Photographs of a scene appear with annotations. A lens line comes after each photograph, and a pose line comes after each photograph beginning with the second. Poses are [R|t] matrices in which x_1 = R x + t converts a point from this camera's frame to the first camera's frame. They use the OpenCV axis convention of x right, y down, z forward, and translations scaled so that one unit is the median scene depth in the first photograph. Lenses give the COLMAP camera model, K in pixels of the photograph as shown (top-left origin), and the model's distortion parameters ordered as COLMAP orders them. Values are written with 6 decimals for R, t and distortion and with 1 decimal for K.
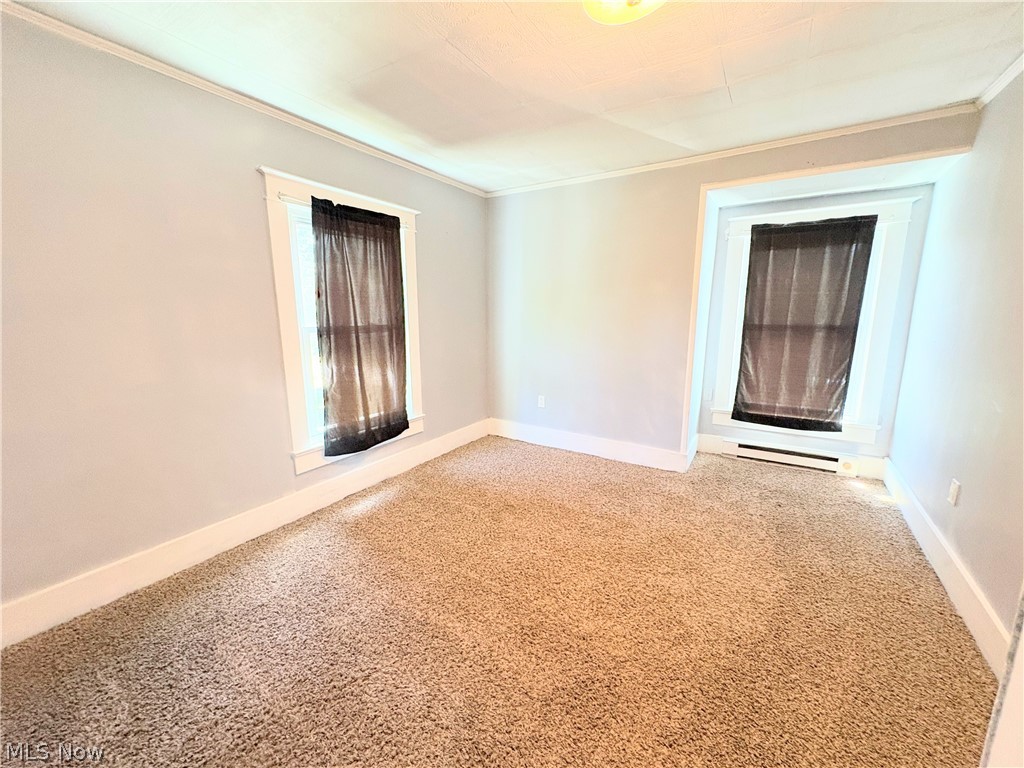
lens RADIAL K [[407.2, 0, 512.5], [0, 407.2, 387.1], [0, 0, 1]] dist [-0.000211, 0.000050]
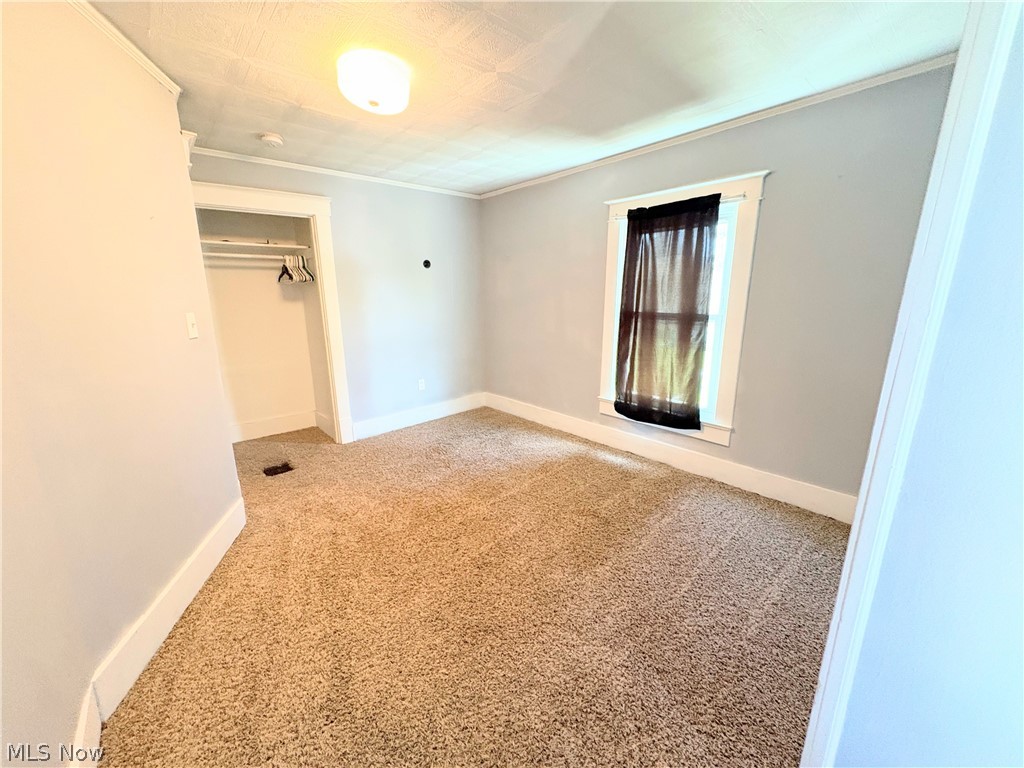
lens RADIAL K [[407.2, 0, 511.3], [0, 407.2, 385.6], [0, 0, 1]] dist [-0.000211, 0.000050]
pose [[-0.291317, 0.213289, -0.932546, 0.823902], [-0.173150, 0.946970, 0.270678, -0.196806], [0.940826, 0.240324, -0.238938, 0.955978]]
